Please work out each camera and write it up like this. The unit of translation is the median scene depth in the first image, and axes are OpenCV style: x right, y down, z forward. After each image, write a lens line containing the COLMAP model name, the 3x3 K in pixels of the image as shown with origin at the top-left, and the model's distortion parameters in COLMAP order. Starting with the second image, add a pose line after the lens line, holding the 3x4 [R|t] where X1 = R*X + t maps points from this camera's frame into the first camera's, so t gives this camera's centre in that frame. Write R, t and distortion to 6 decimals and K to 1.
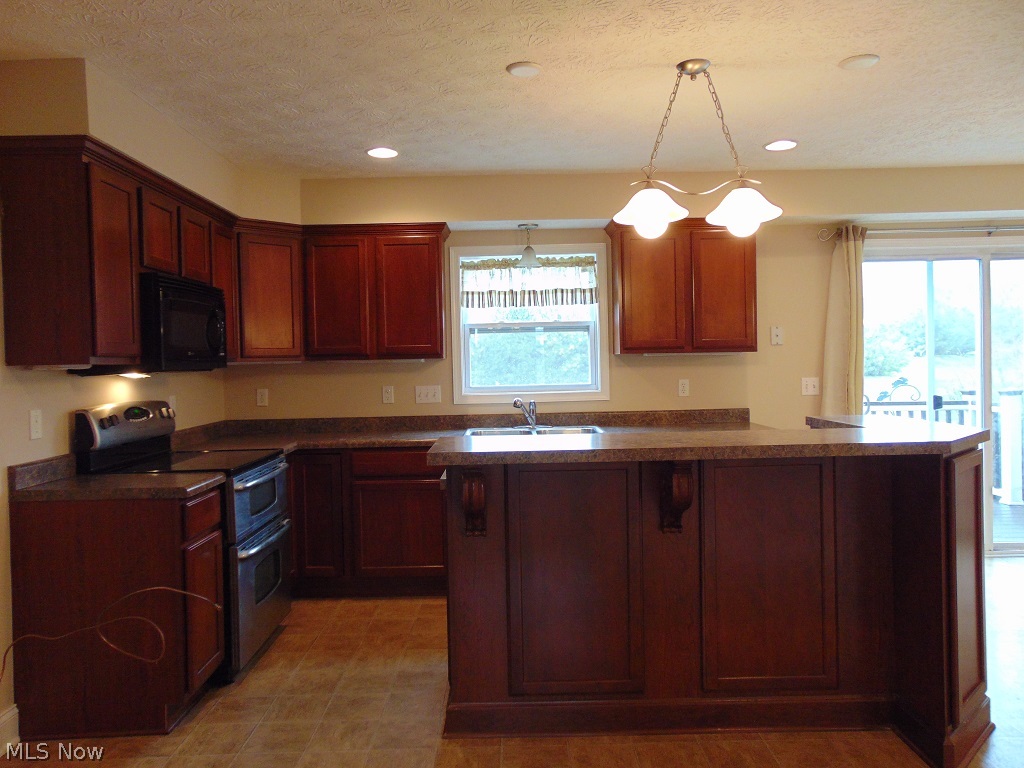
lens RADIAL K [[765.9, 0, 512.2], [0, 765.9, 377.8], [0, 0, 1]] dist [-0.037938, 0.084748]
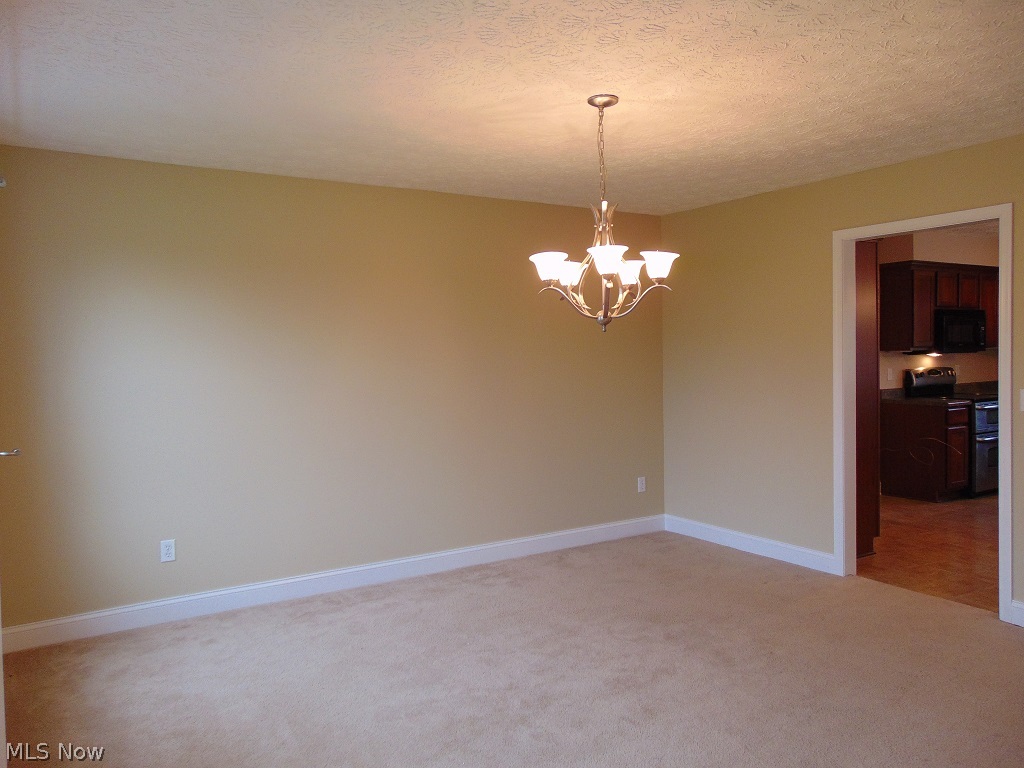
lens RADIAL K [[765.9, 0, 512.2], [0, 765.9, 377.8], [0, 0, 1]] dist [-0.037938, 0.084748]
pose [[0.525143, 0.038023, -0.850164, 0.532117], [-0.008037, 0.999178, 0.039723, -0.010623], [0.850976, -0.014028, 0.525018, -0.852207]]
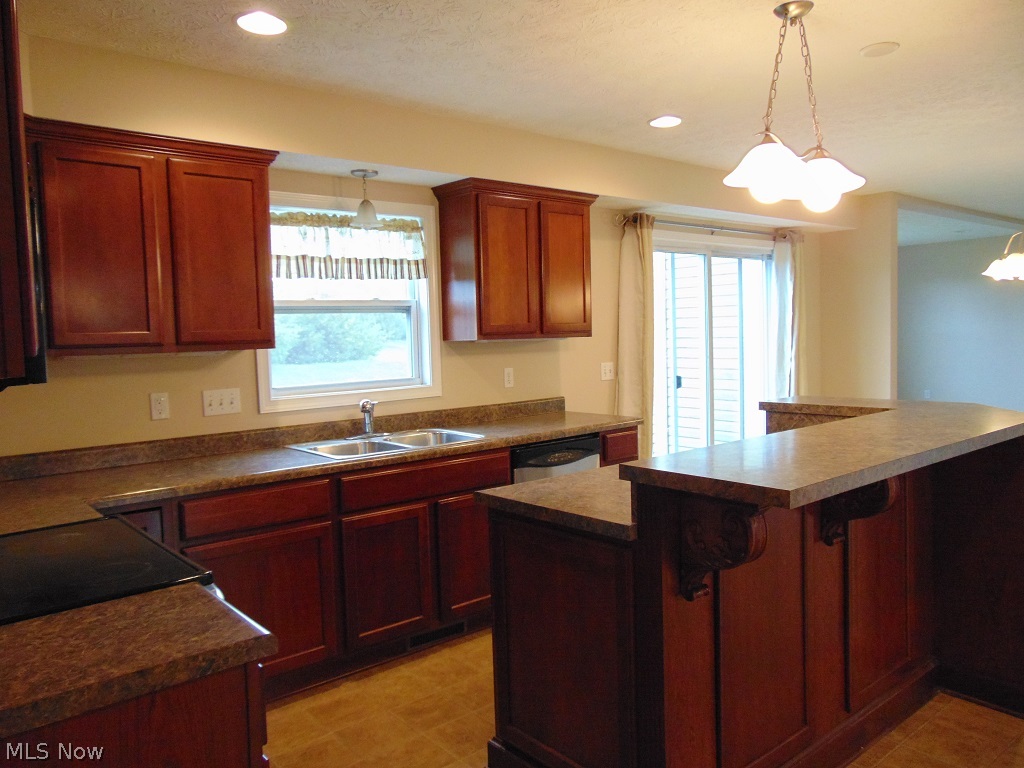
lens RADIAL K [[765.9, 0, 512.2], [0, 765.9, 377.8], [0, 0, 1]] dist [-0.037938, 0.084748]
pose [[0.770520, -0.039144, 0.636213, -0.343554], [0.027524, 0.999225, 0.028145, -0.011972], [-0.636822, -0.004175, 0.771000, 0.310349]]
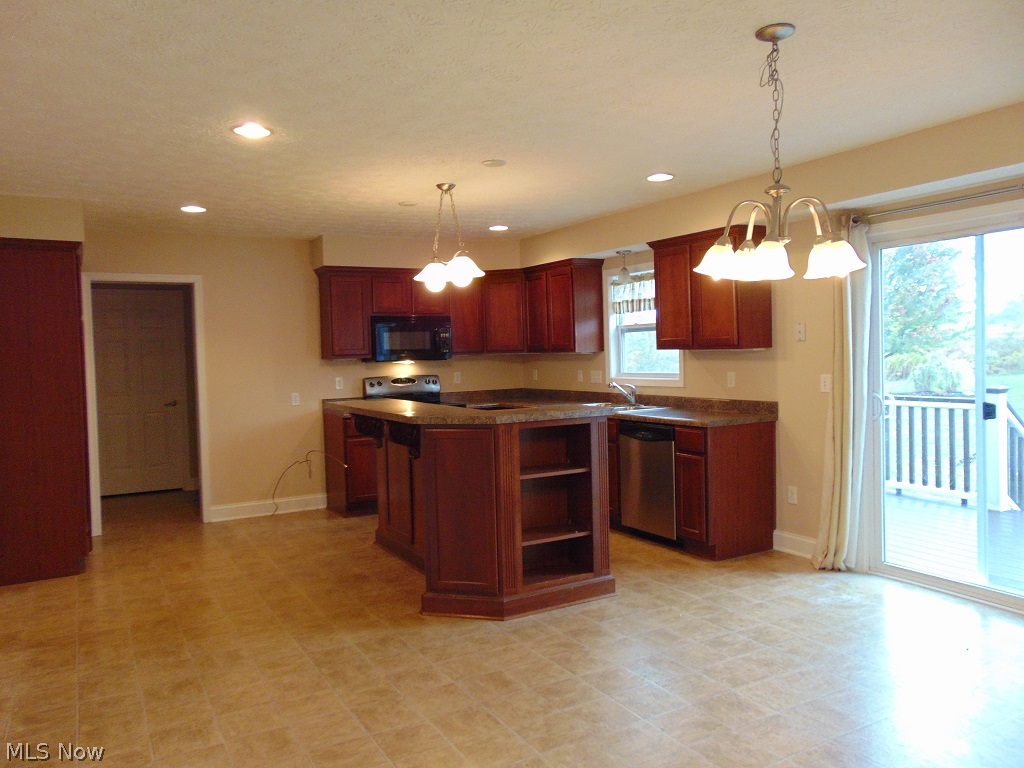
lens RADIAL K [[765.9, 0, 512.2], [0, 765.9, 377.8], [0, 0, 1]] dist [-0.037938, 0.084748]
pose [[0.490013, 0.039620, -0.870814, 1.045330], [-0.002114, 0.999018, 0.044263, -0.038487], [0.871712, -0.019848, 0.489616, 0.177022]]
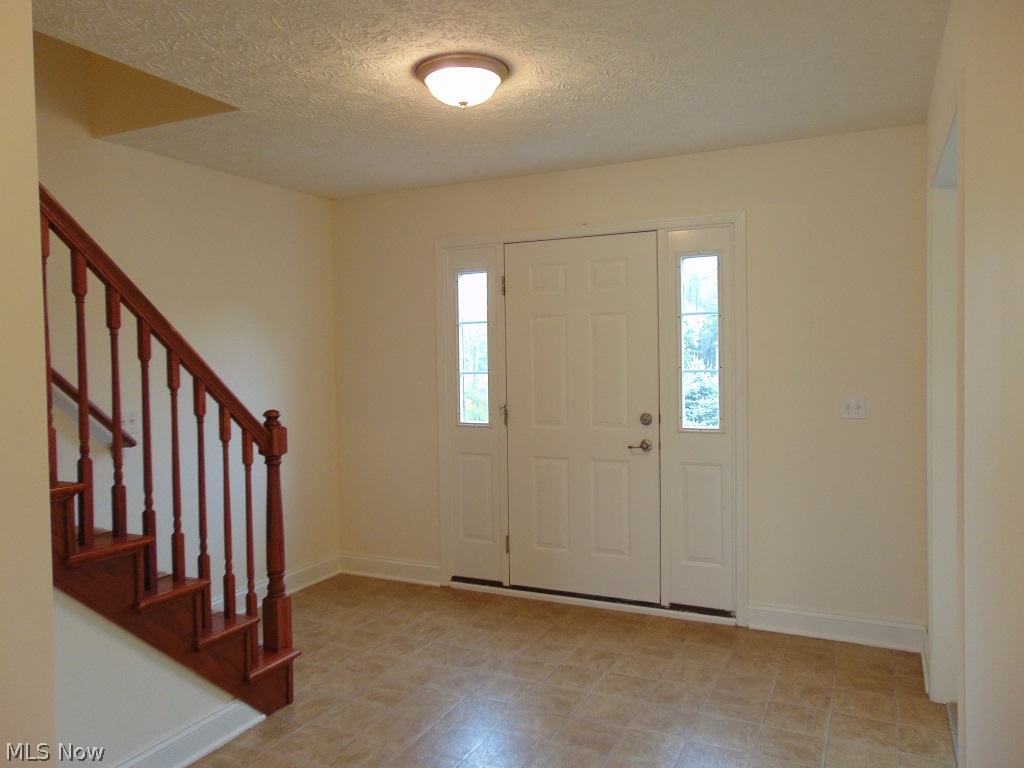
lens RADIAL K [[765.9, 0, 512.2], [0, 765.9, 377.8], [0, 0, 1]] dist [-0.037938, 0.084748]
pose [[-0.896344, 0.029179, 0.442397, 0.272461], [0.047496, 0.998409, 0.030380, -0.032366], [-0.440807, 0.048243, -0.896305, 0.989831]]
